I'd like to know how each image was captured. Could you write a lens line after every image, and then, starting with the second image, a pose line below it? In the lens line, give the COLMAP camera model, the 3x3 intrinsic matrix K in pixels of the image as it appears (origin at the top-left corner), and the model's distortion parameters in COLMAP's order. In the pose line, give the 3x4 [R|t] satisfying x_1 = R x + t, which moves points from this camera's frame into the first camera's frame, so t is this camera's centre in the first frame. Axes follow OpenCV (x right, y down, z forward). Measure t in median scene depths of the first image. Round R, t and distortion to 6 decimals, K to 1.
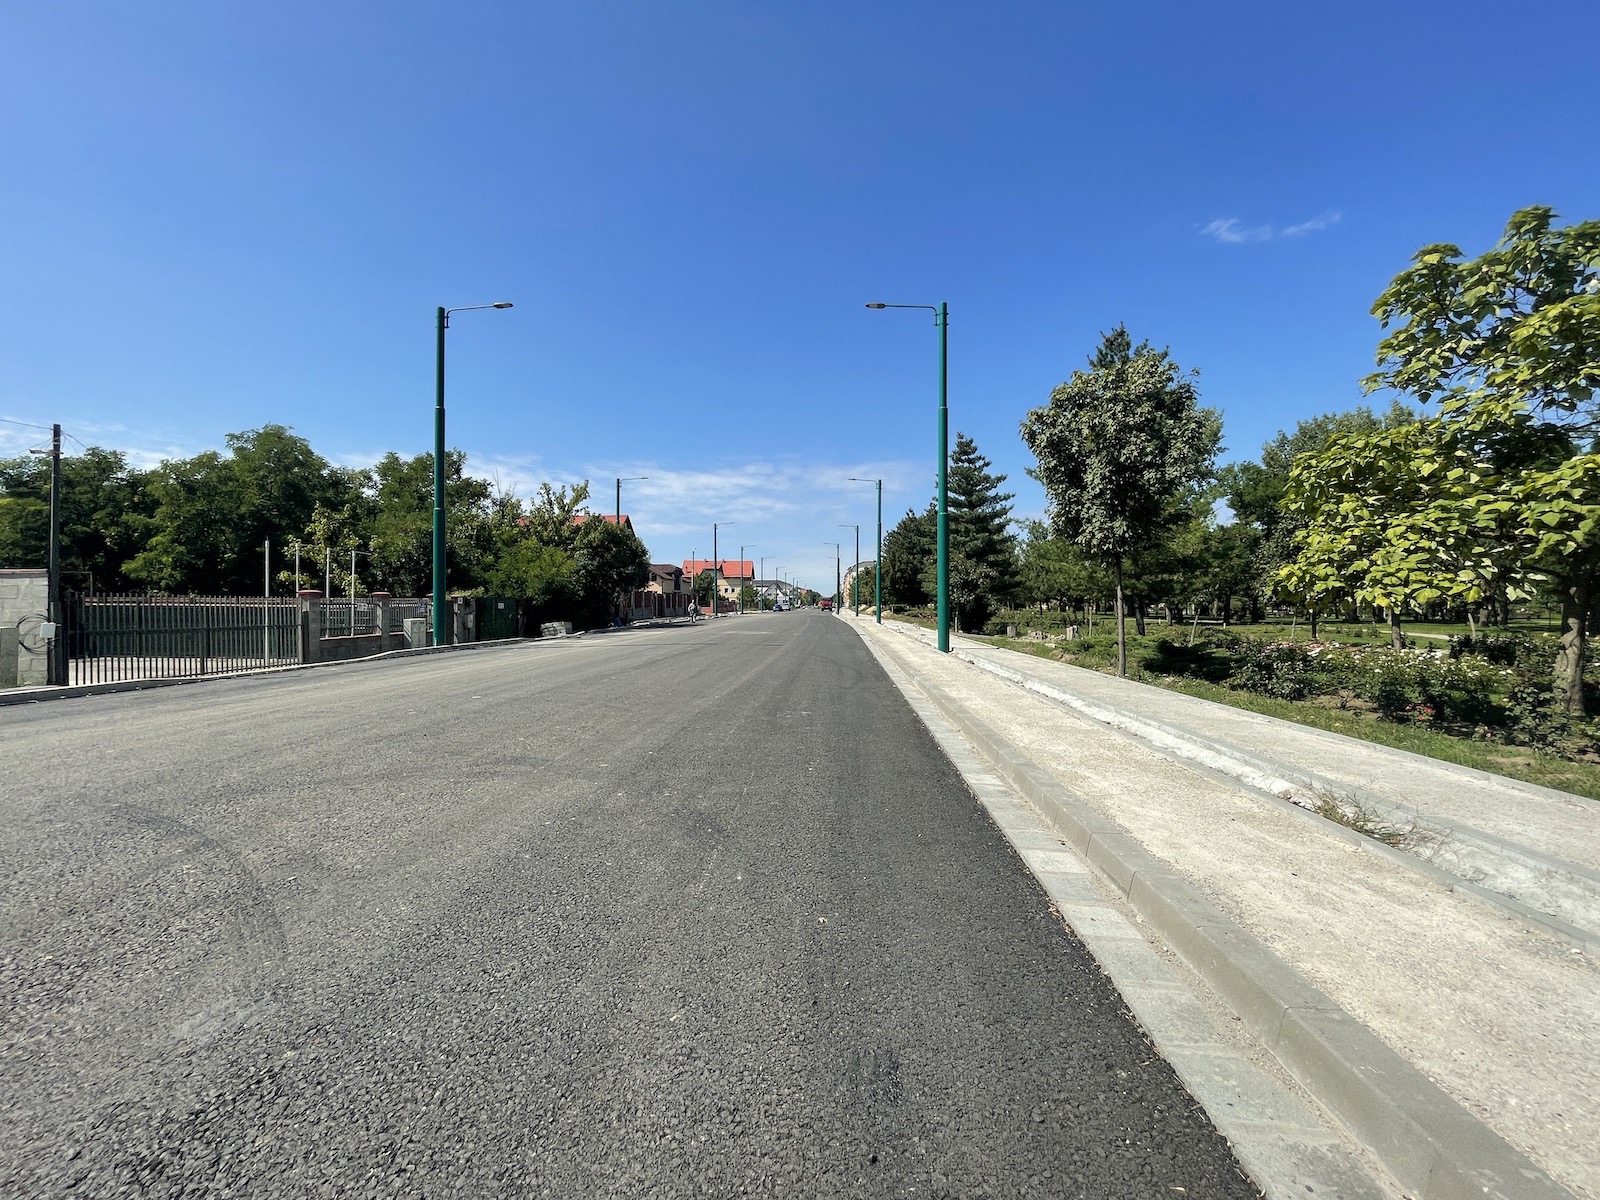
lens RADIAL K [[635.5, 0, 800.0], [0, 635.5, 600.0], [0, 0, 1]] dist [-0.000030, -0.000002]
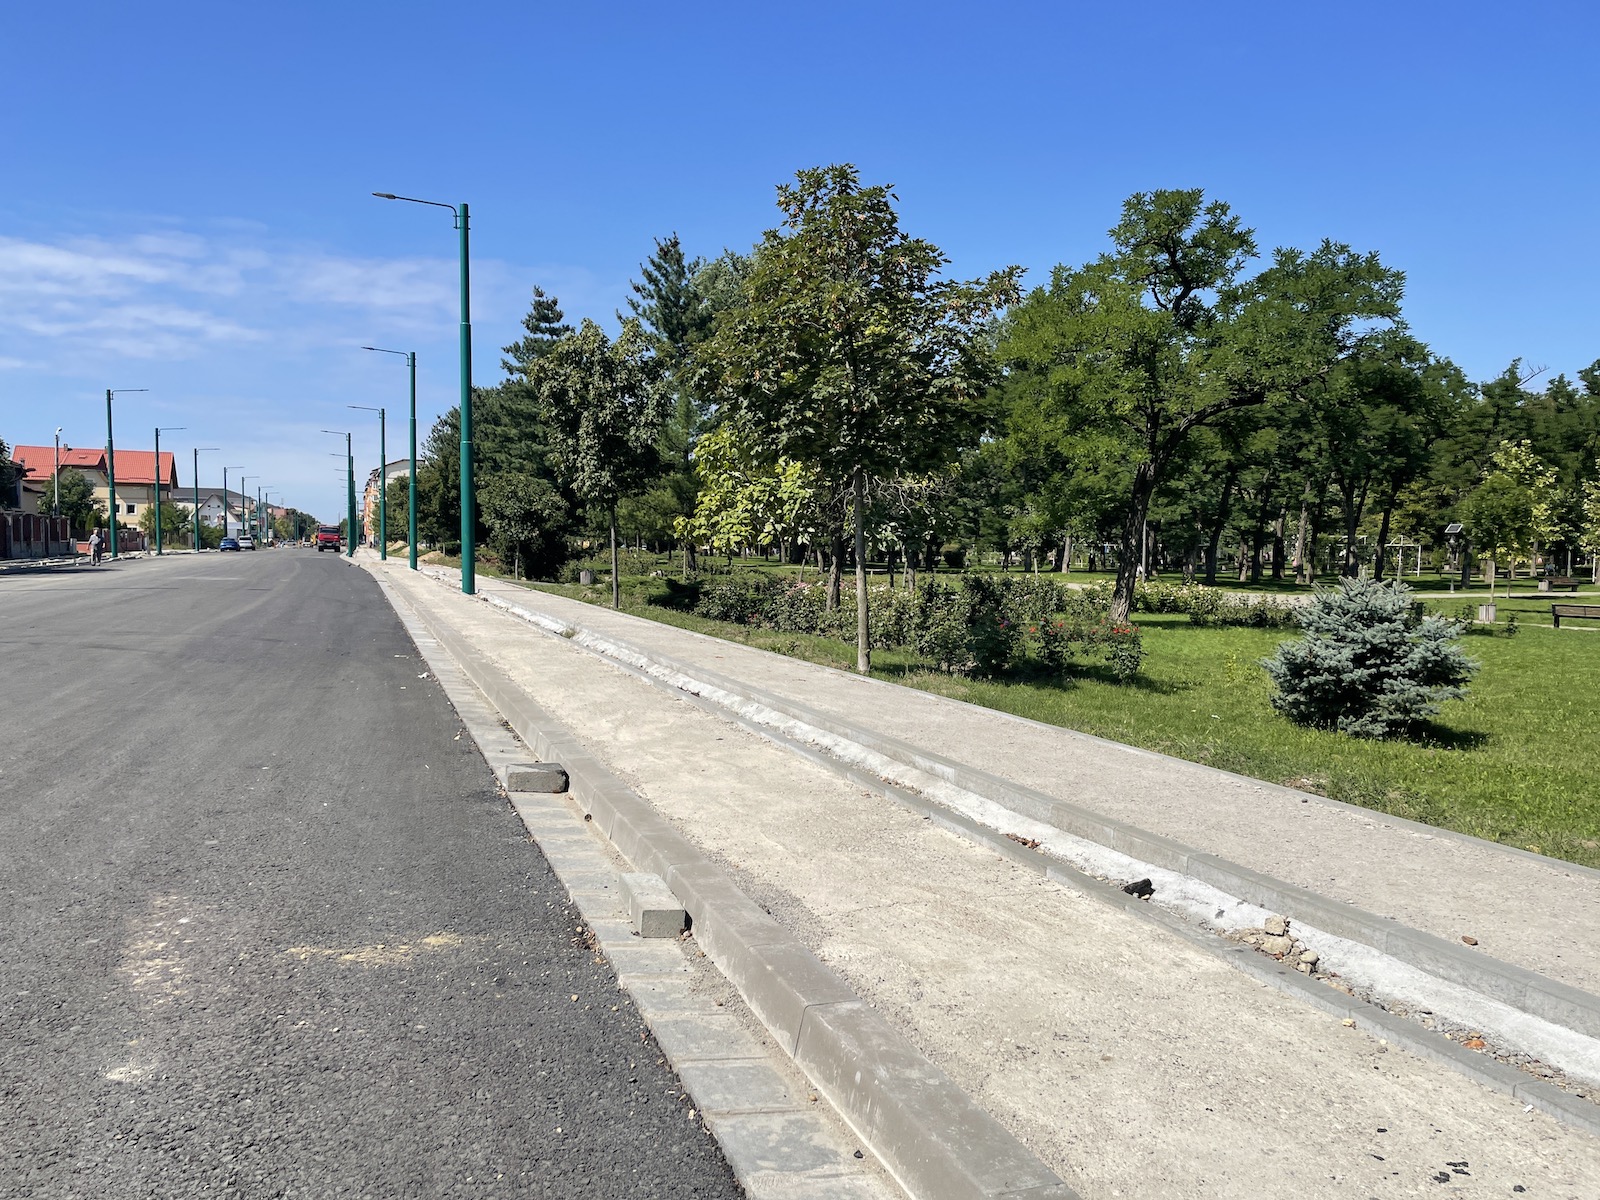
lens RADIAL K [[1196.0, 0, 805.0], [0, 1196.0, 646.8], [0, 0, 1]] dist [-0.001023, -0.007557]
pose [[0.913598, -0.019157, 0.406167, -0.004409], [-0.018898, 0.995810, 0.089475, -0.000820], [-0.406179, -0.089420, 0.909408, -0.109171]]
